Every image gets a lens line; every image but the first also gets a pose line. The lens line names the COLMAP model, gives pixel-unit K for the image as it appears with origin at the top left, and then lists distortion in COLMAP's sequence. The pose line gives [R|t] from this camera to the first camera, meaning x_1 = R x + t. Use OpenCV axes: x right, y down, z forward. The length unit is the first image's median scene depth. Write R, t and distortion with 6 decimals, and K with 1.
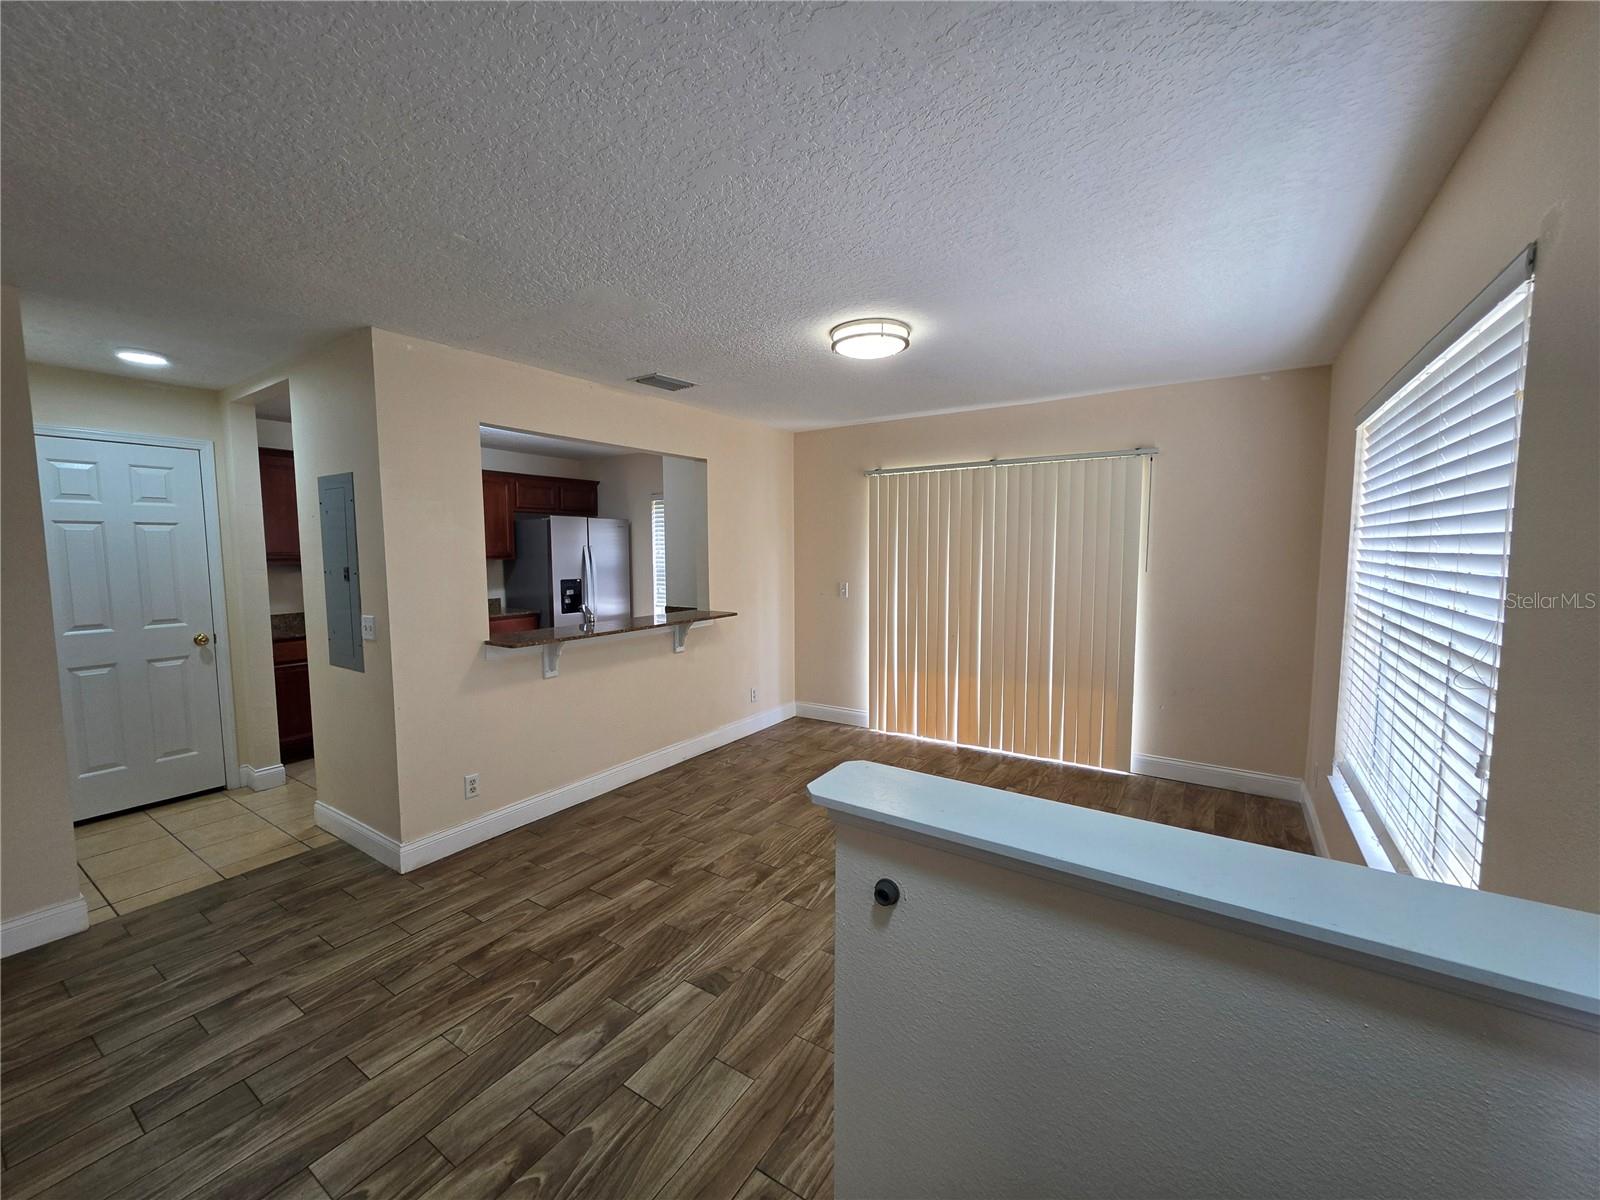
lens RADIAL K [[640.6, 0, 781.1], [0, 640.6, 603.2], [0, 0, 1]] dist [0.001459, 0.000405]
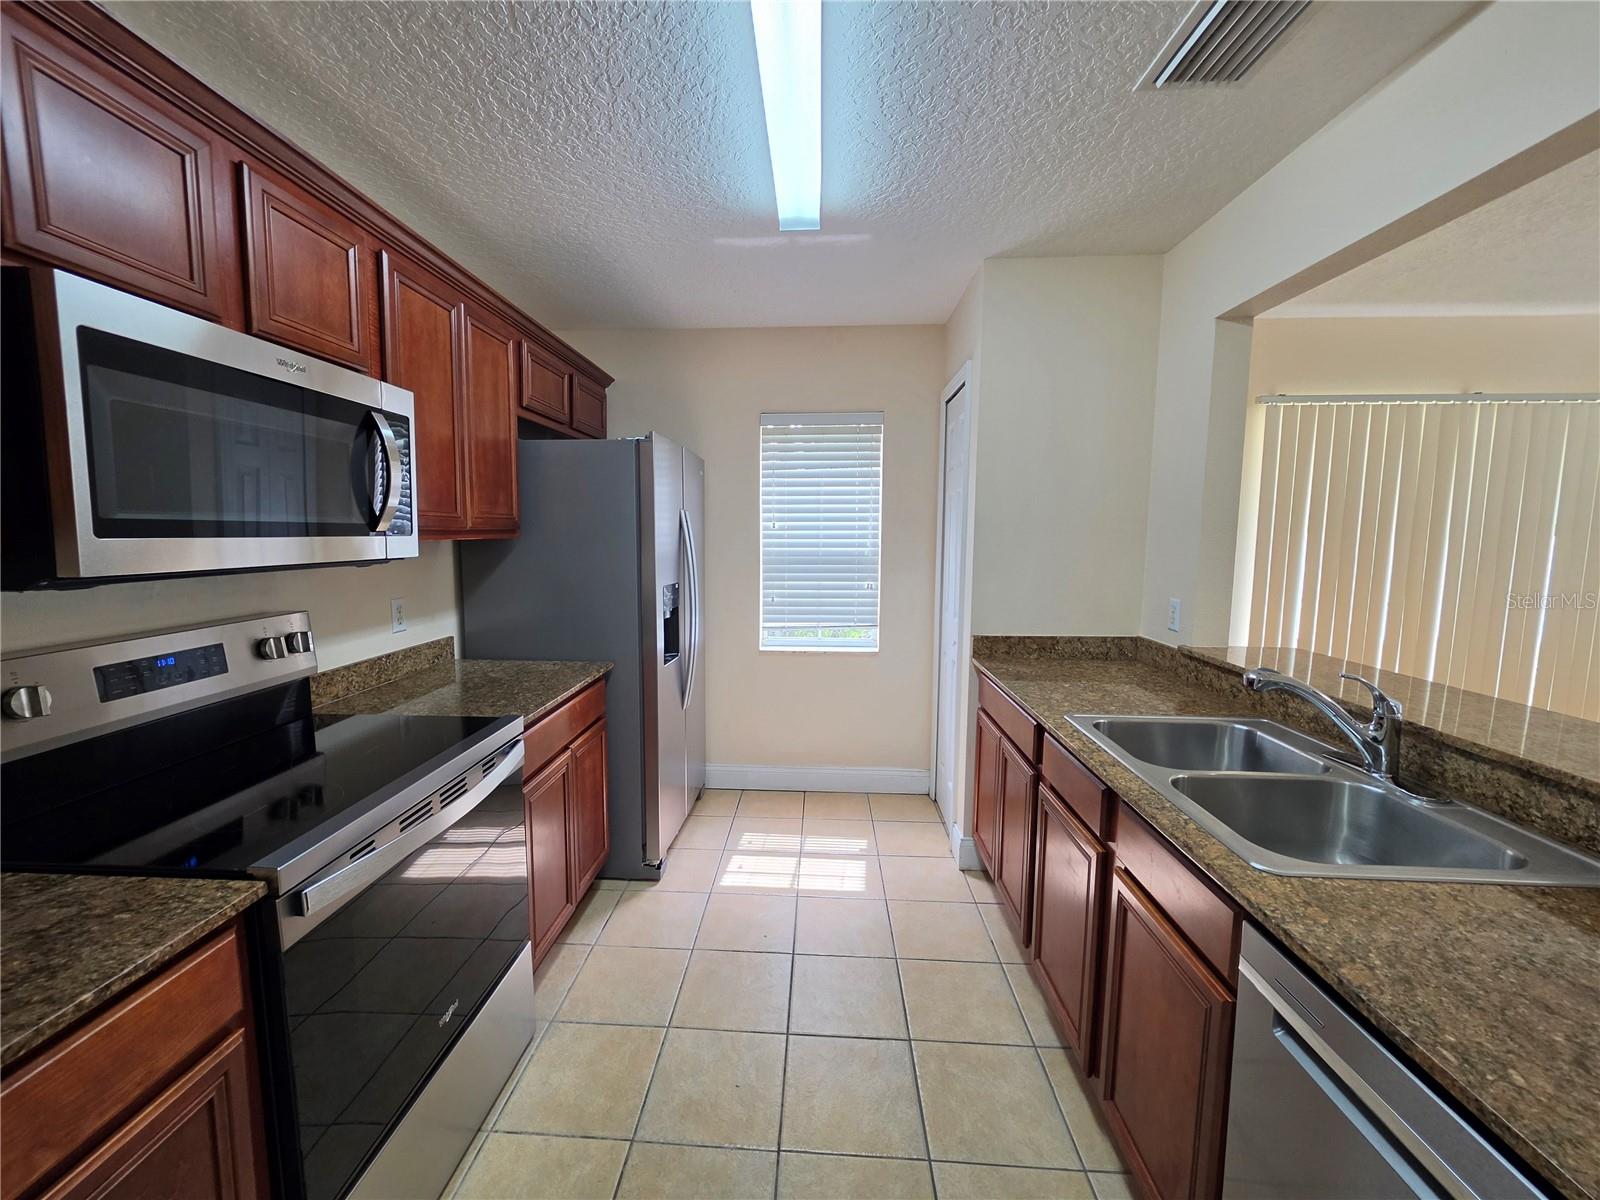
lens RADIAL K [[640.6, 0, 784.1], [0, 640.6, 601.0], [0, 0, 1]] dist [0.001459, 0.000405]
pose [[0.857877, -0.043114, 0.512043, -0.779115], [0.033028, 0.999040, 0.028783, -0.056810], [-0.512792, -0.007781, 0.858478, 0.936885]]
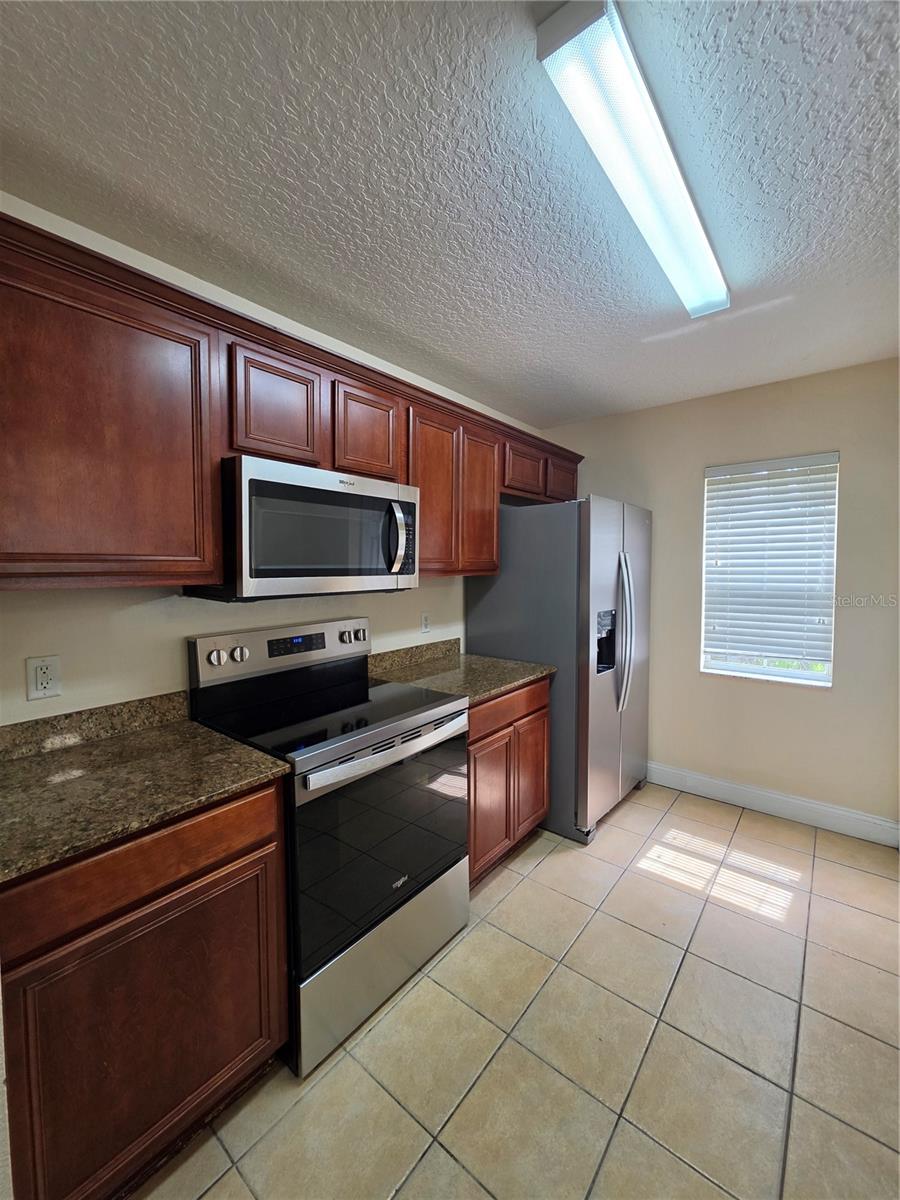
lens RADIAL K [[480.5, 0, 449.6], [0, 480.5, 588.4], [0, 0, 1]] dist [0.001459, 0.000405]
pose [[0.996654, 0.008180, -0.081323, -0.690140], [-0.011454, 0.999139, -0.039873, -0.060932], [0.080927, 0.040671, 0.995890, 0.915561]]
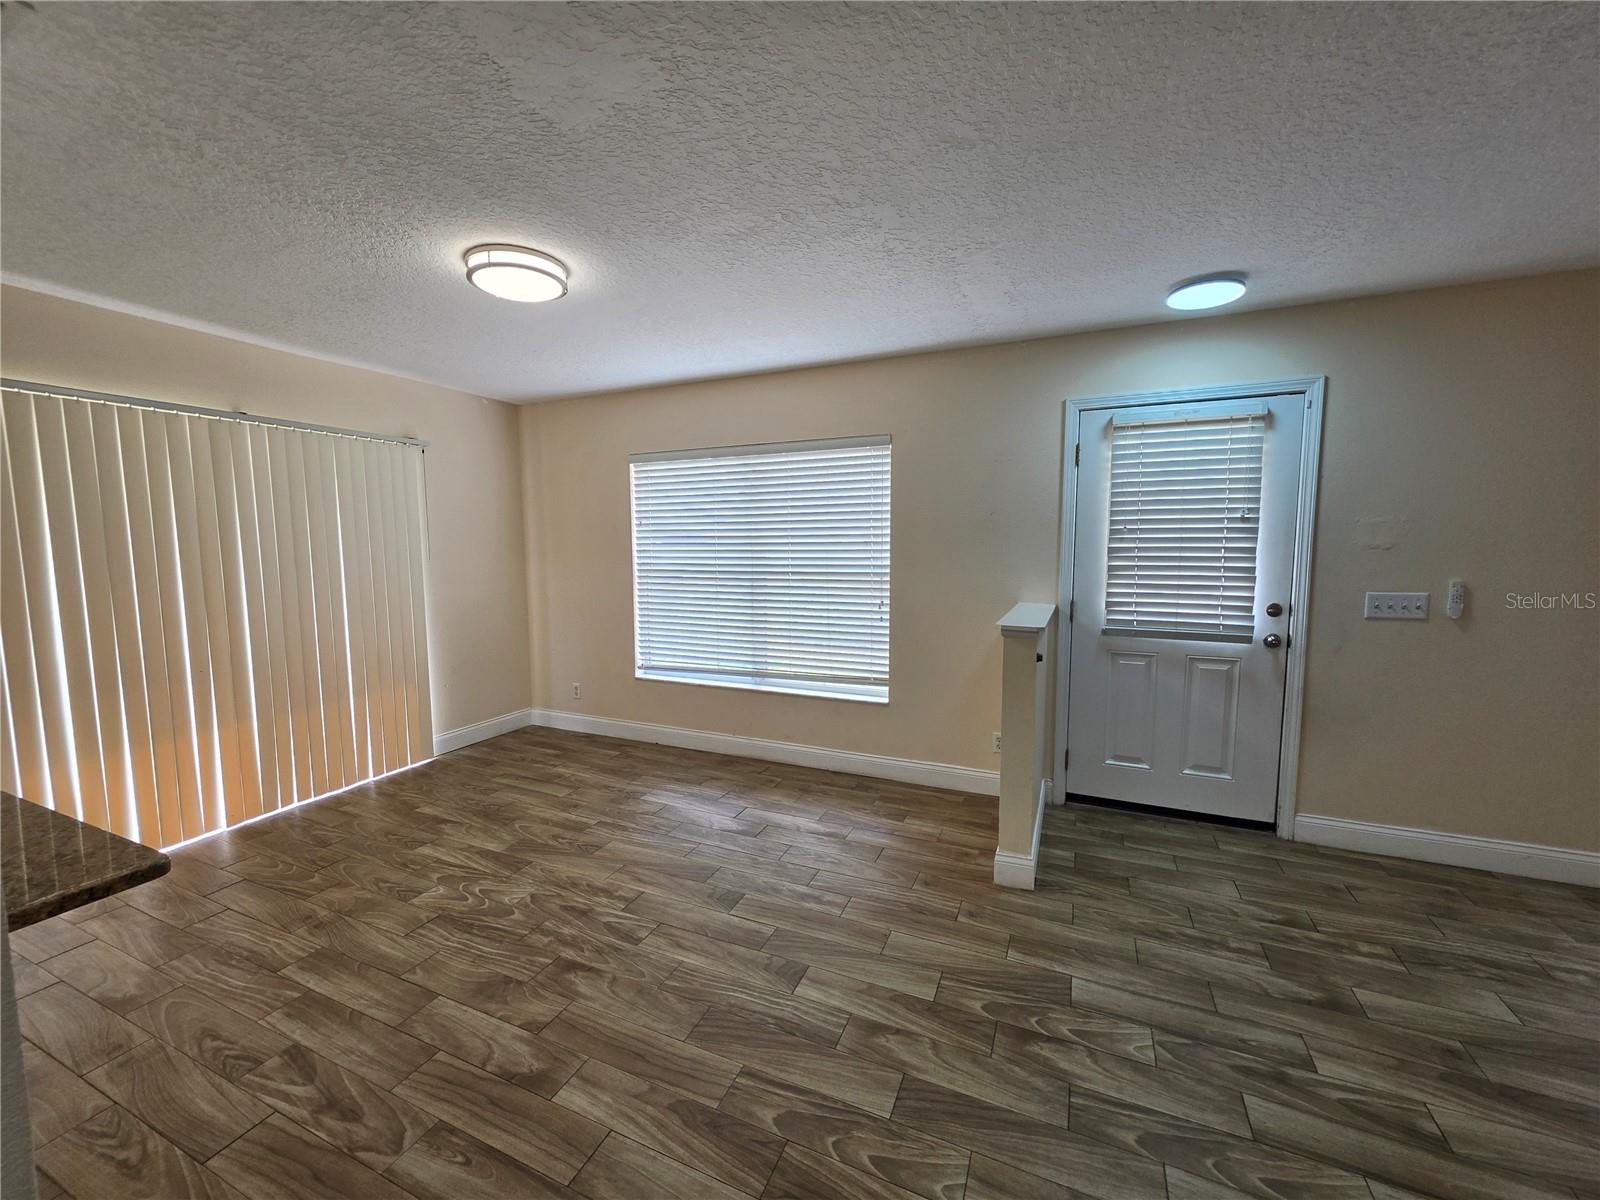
lens RADIAL K [[640.6, 0, 786.9], [0, 640.6, 602.3], [0, 0, 1]] dist [0.001459, 0.000405]
pose [[-0.166890, -0.086692, 0.982157, -0.586481], [0.095854, 0.989982, 0.103670, -0.036111], [-0.981305, 0.111446, -0.156908, 0.637886]]
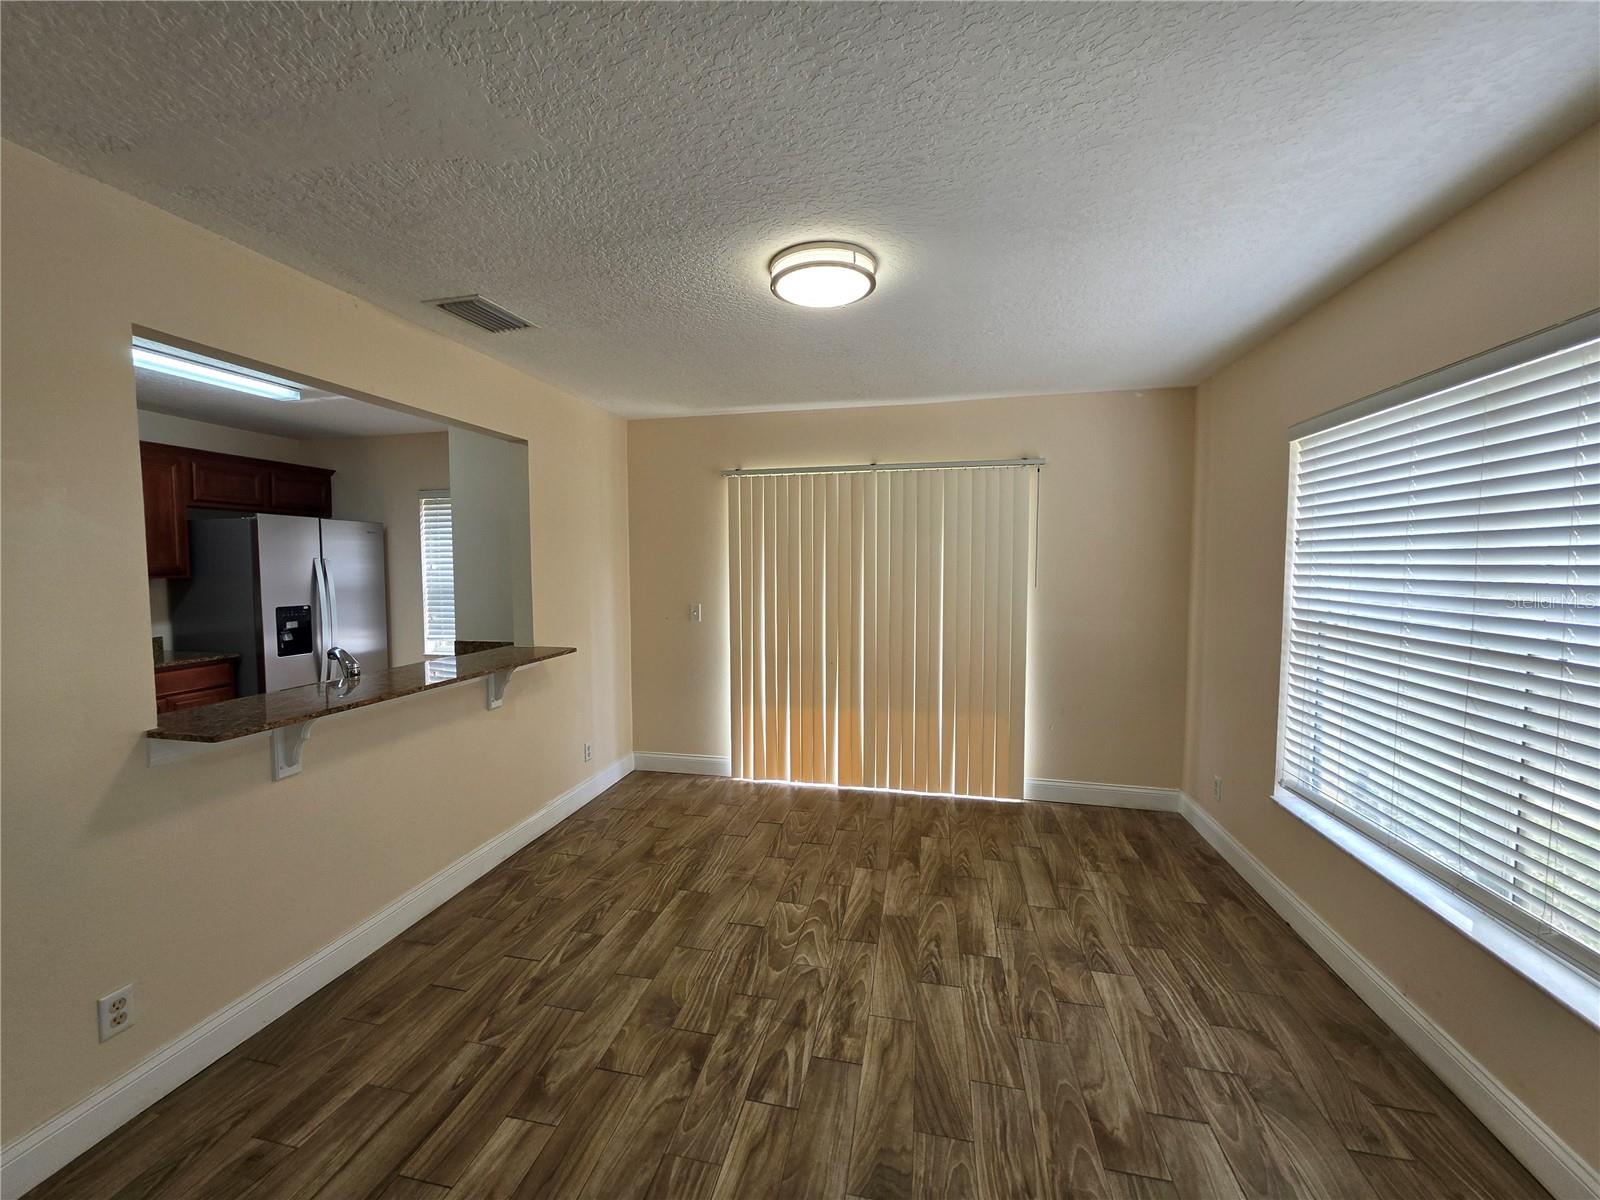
lens RADIAL K [[640.6, 0, 781.8], [0, 640.6, 601.0], [0, 0, 1]] dist [0.001459, 0.000405]
pose [[0.932444, -0.018417, 0.360844, -0.136170], [0.028639, 0.999325, -0.023002, -0.018916], [-0.360177, 0.031782, 0.932343, 0.261283]]
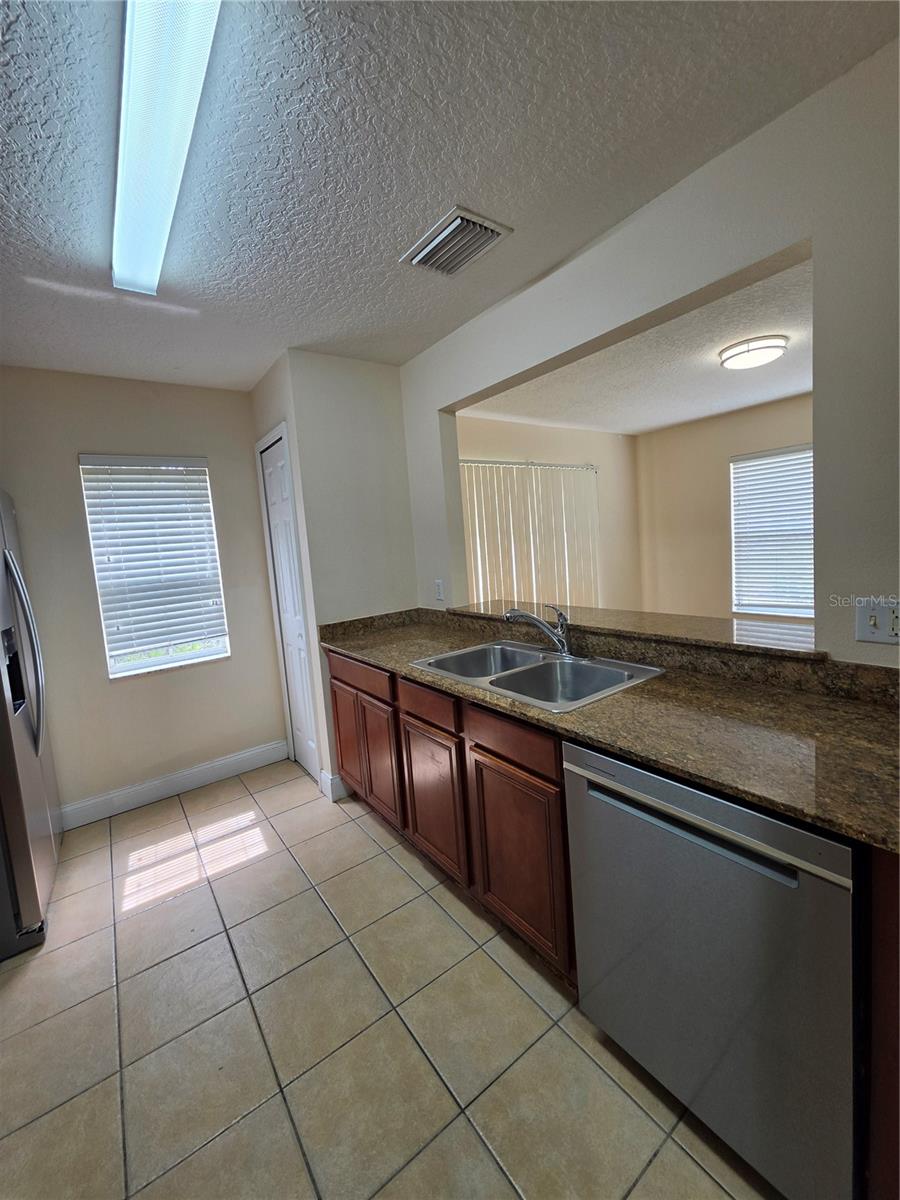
lens RADIAL K [[480.5, 0, 451.0], [0, 480.5, 586.5], [0, 0, 1]] dist [0.001459, 0.000405]
pose [[0.330514, -0.106005, 0.937829, -0.835161], [0.154895, 0.986291, 0.056894, -0.058966], [-0.931004, 0.126461, 0.342402, 1.001127]]
